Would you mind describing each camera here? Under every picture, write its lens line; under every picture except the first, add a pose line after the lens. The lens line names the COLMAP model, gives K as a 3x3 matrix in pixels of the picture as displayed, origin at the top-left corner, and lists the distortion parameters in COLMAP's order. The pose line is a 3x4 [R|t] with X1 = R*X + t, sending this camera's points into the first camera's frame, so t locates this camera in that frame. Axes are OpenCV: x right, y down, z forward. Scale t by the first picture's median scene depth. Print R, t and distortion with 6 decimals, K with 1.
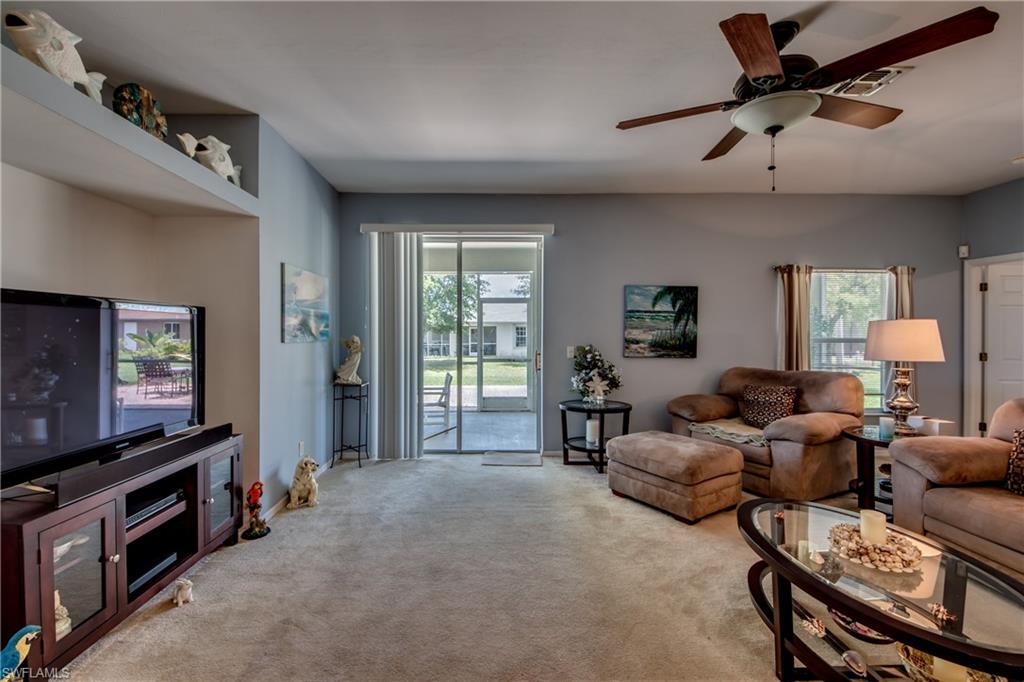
lens RADIAL K [[426.7, 0, 490.4], [0, 426.7, 333.9], [0, 0, 1]] dist [0.020470, -0.000175]
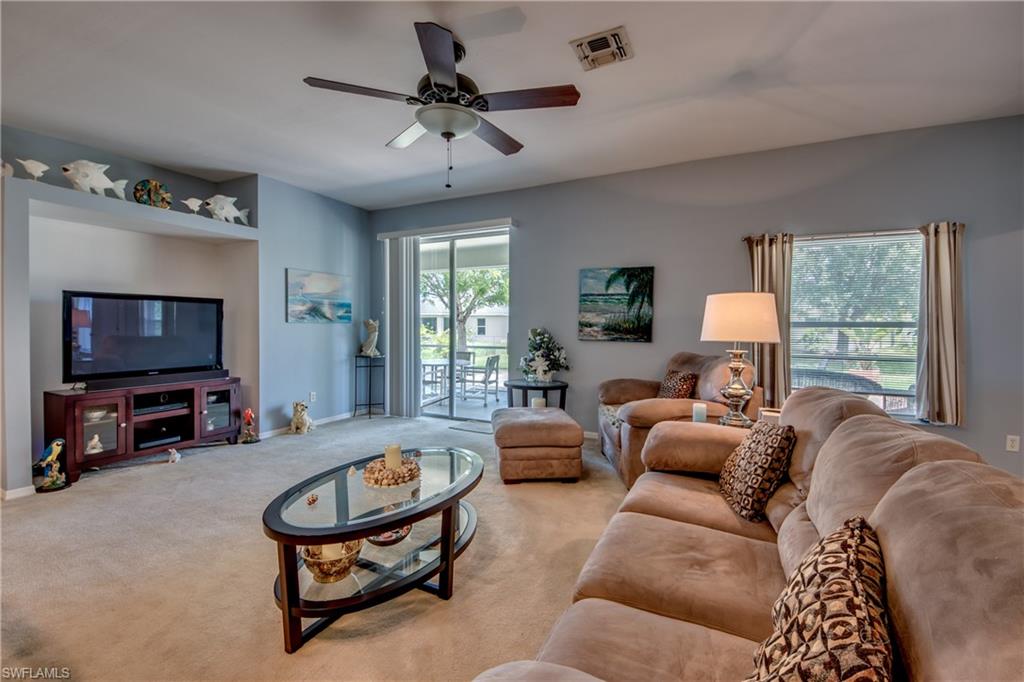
lens RADIAL K [[425.6, 0, 520.8], [0, 425.6, 329.8], [0, 0, 1]] dist [-0.002307, -0.000630]
pose [[0.896116, 0.007968, -0.443748, 0.657680], [-0.004584, 0.999952, 0.008697, 0.022438], [0.443796, -0.005759, 0.896109, 0.031855]]
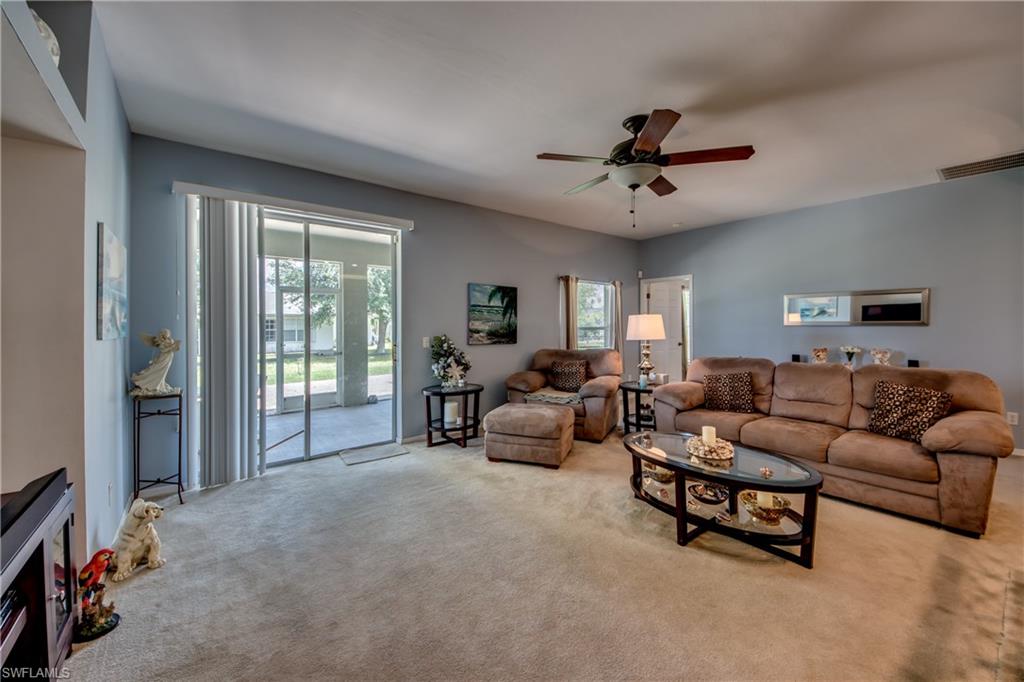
lens RADIAL K [[394.0, 0, 510.8], [0, 394.0, 324.3], [0, 0, 1]] dist [0.029649, -0.020523]
pose [[0.792405, -0.005184, 0.609974, -0.256290], [0.008556, 0.999960, -0.002616, 0.002188], [-0.609936, 0.007292, 0.792417, 0.083954]]
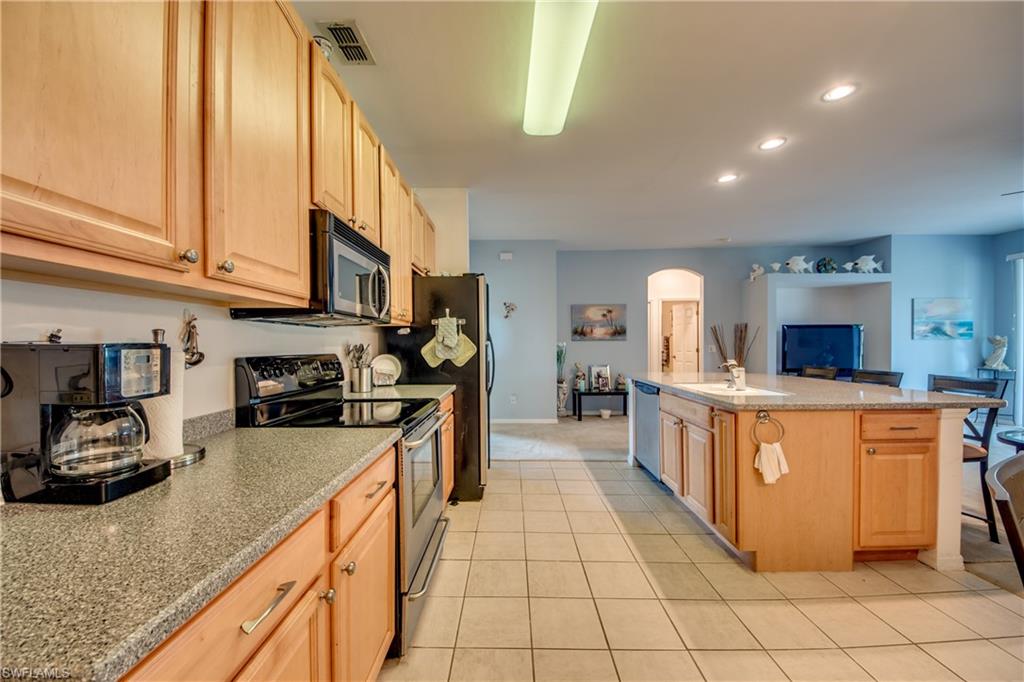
lens RADIAL K [[379.2, 0, 506.8], [0, 379.2, 348.3], [0, 0, 1]] dist [0.023145, -0.014675]
pose [[-0.024293, 0.011736, -0.999636, 0.955830], [0.004202, 0.999923, 0.011637, 0.024106], [0.999696, -0.003918, -0.024341, -0.590203]]
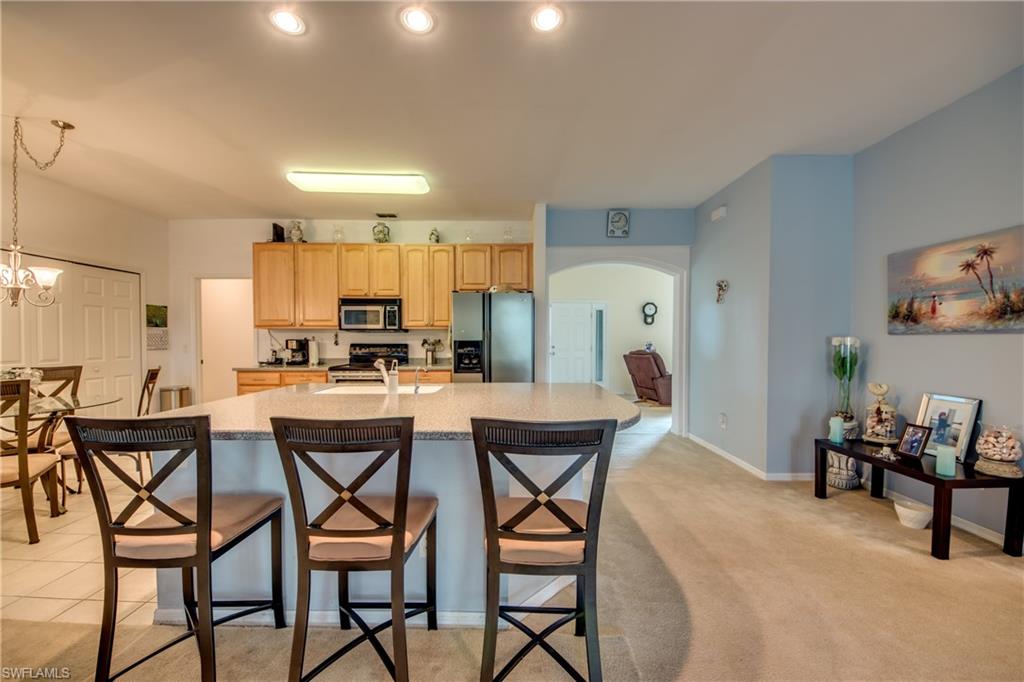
lens RADIAL K [[381.9, 0, 505.8], [0, 381.9, 347.6], [0, 0, 1]] dist [0.027330, -0.019343]
pose [[-0.999683, -0.001085, 0.025156, 0.148356], [-0.000519, 0.999747, 0.022489, 0.021551], [-0.025174, 0.022469, -0.999431, 0.296953]]
